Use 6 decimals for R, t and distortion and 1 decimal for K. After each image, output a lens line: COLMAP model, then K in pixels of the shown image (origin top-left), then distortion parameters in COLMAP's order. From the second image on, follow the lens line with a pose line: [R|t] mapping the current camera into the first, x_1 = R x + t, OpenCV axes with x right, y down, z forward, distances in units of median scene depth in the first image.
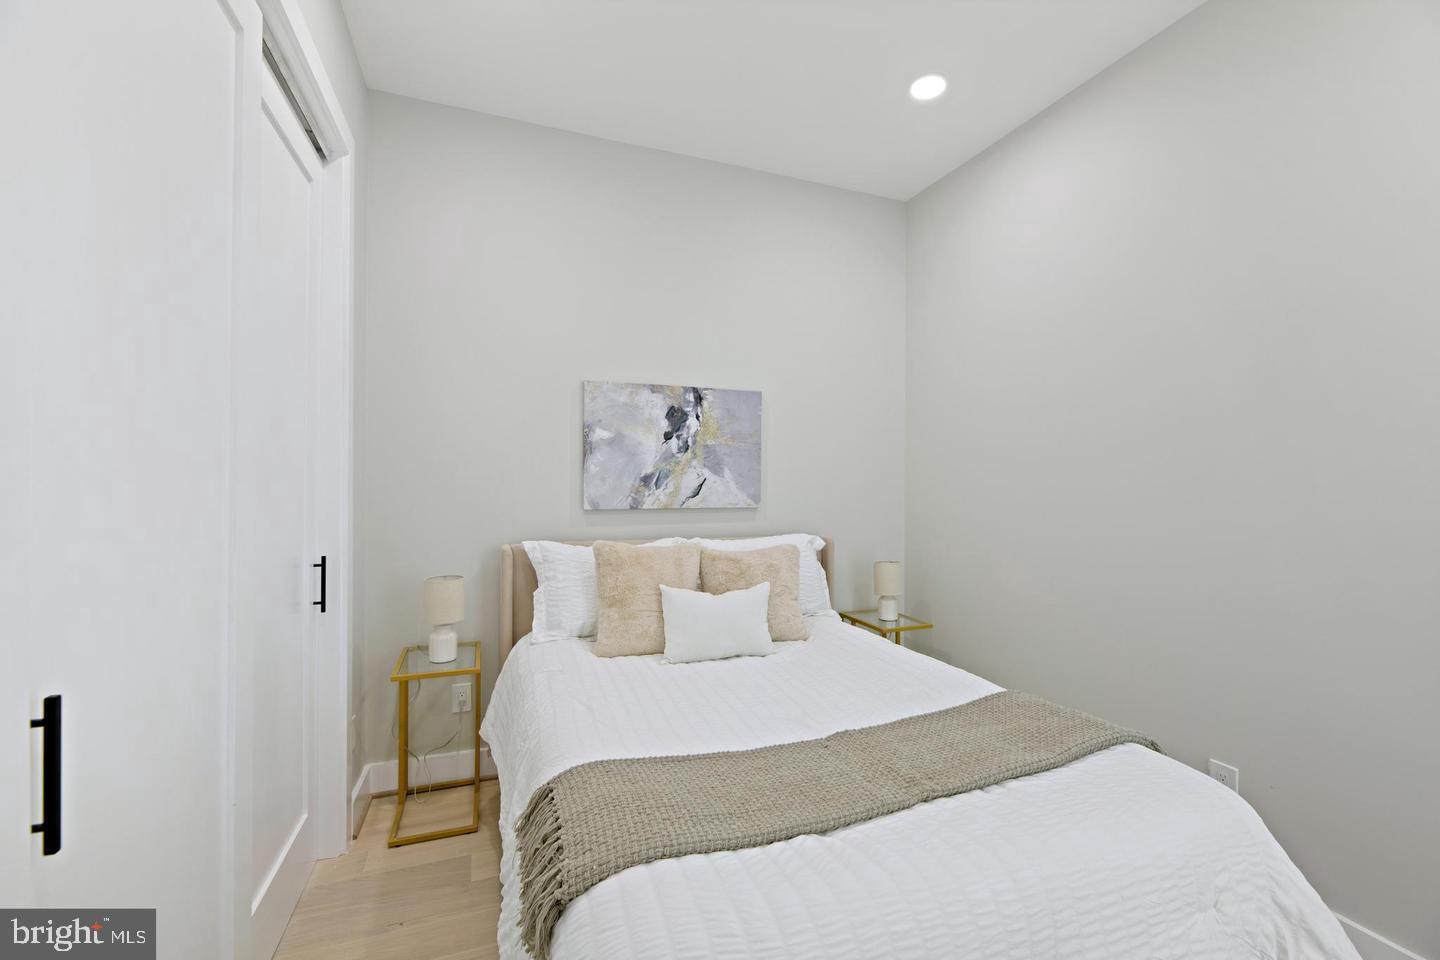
lens RADIAL K [[607.3, 0, 720.0], [0, 607.3, 480.0], [0, 0, 1]] dist [-0.000492, -0.000321]
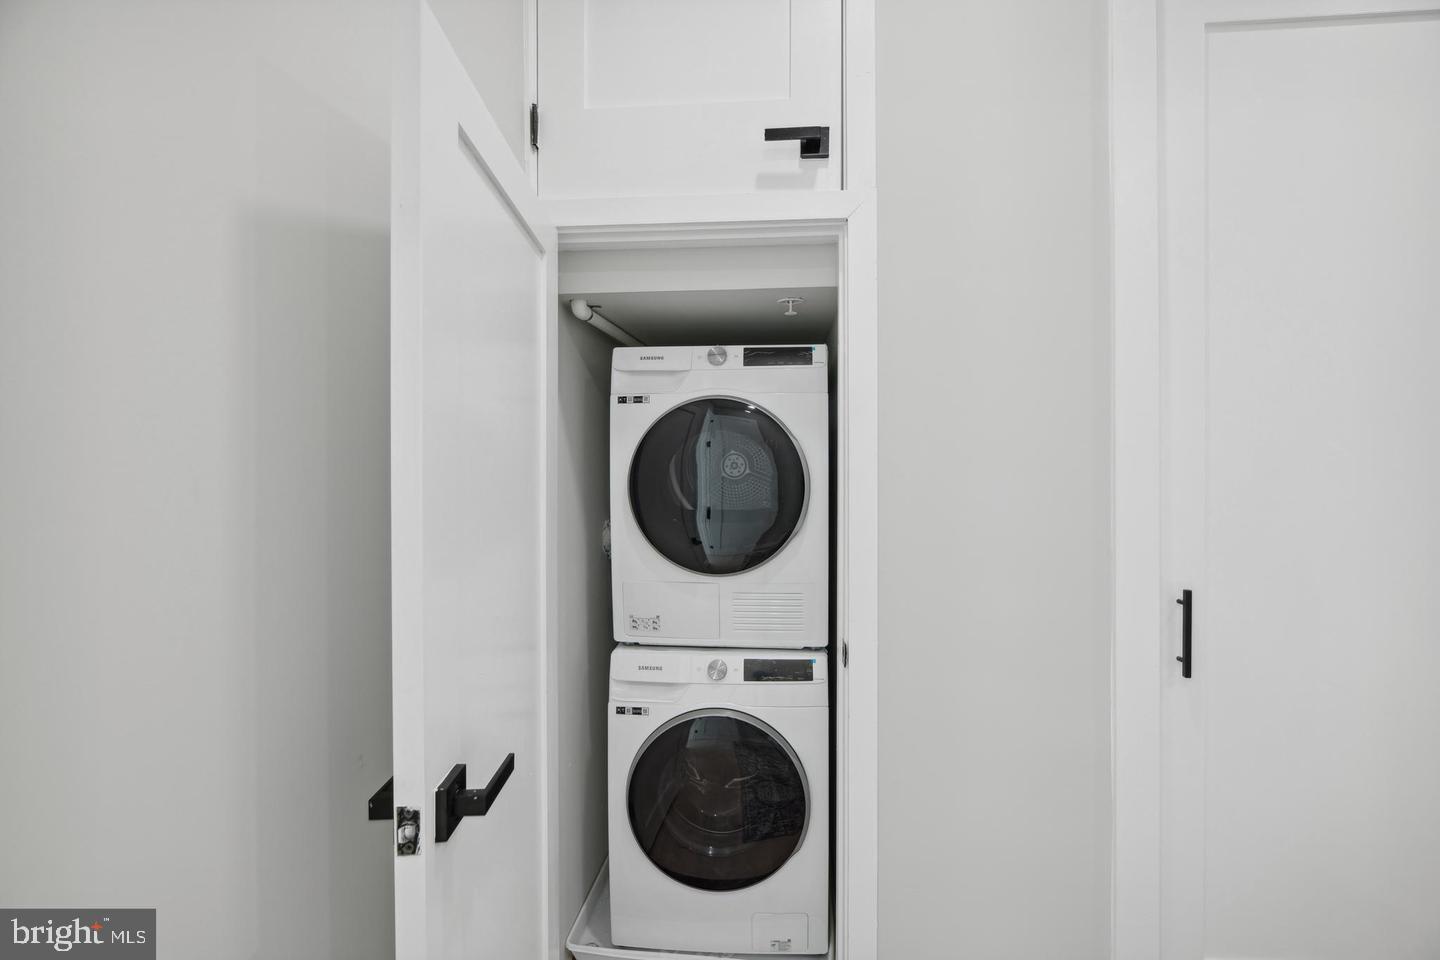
lens RADIAL K [[597.4, 0, 721.9], [0, 597.4, 467.8], [0, 0, 1]] dist [-0.000238, -0.000043]
pose [[-0.428403, -0.003567, -0.903581, 0.273542], [-0.002731, 0.999993, -0.002653, 0.001077], [0.903584, 0.001331, -0.428410, 0.128738]]
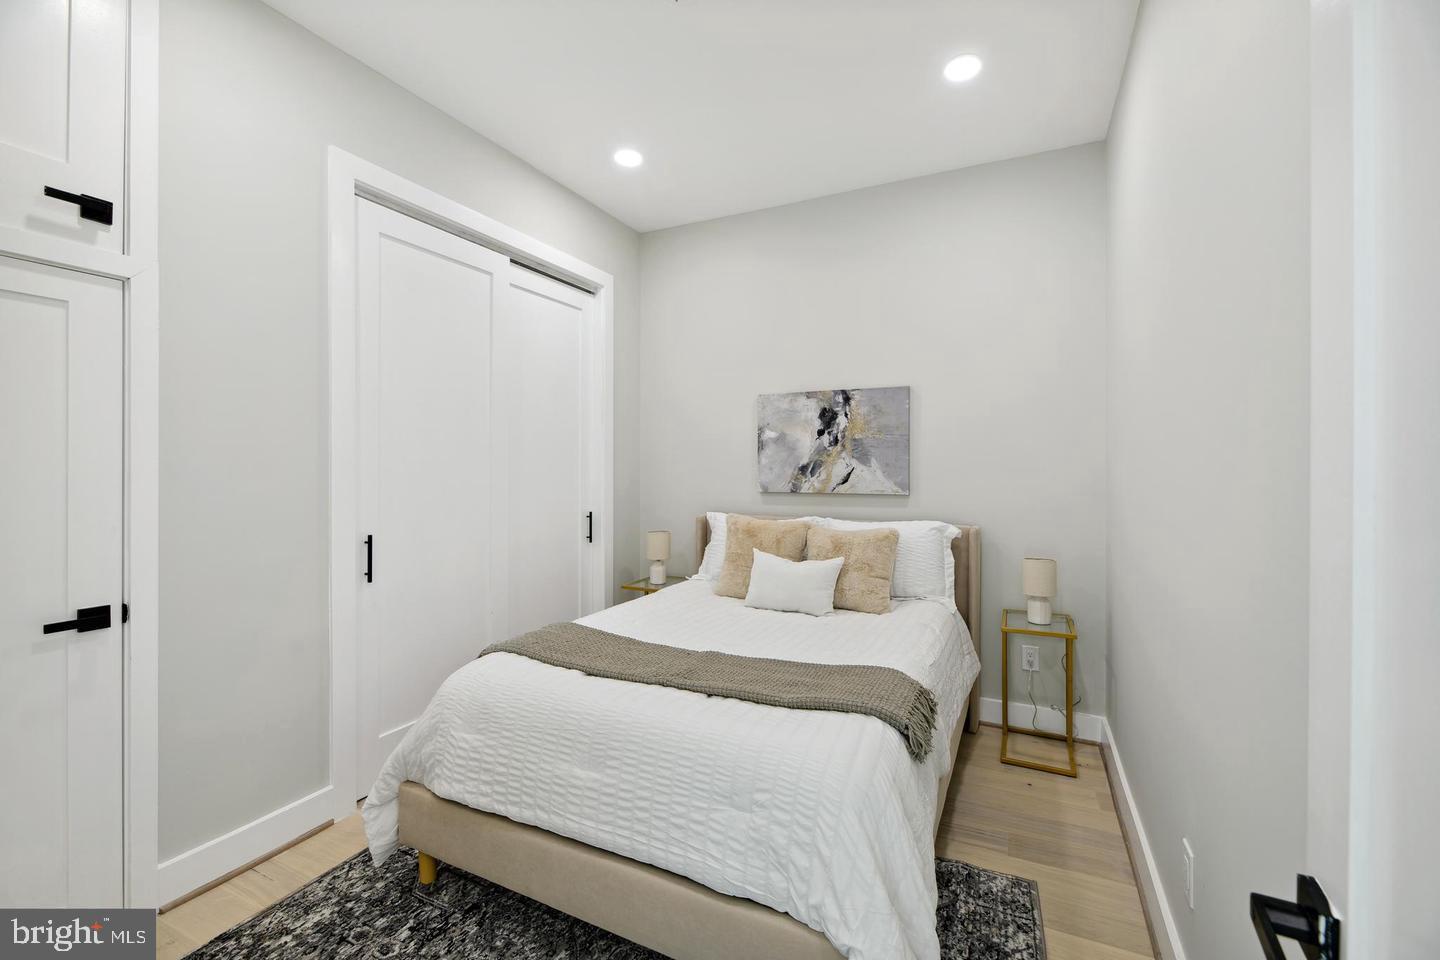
lens RADIAL K [[597.4, 0, 721.9], [0, 597.4, 467.8], [0, 0, 1]] dist [-0.000238, -0.000043]
pose [[0.675887, -0.005829, -0.736982, 0.654068], [0.002286, 0.999980, -0.005813, 0.003475], [0.737002, 0.002244, 0.675887, 0.053348]]
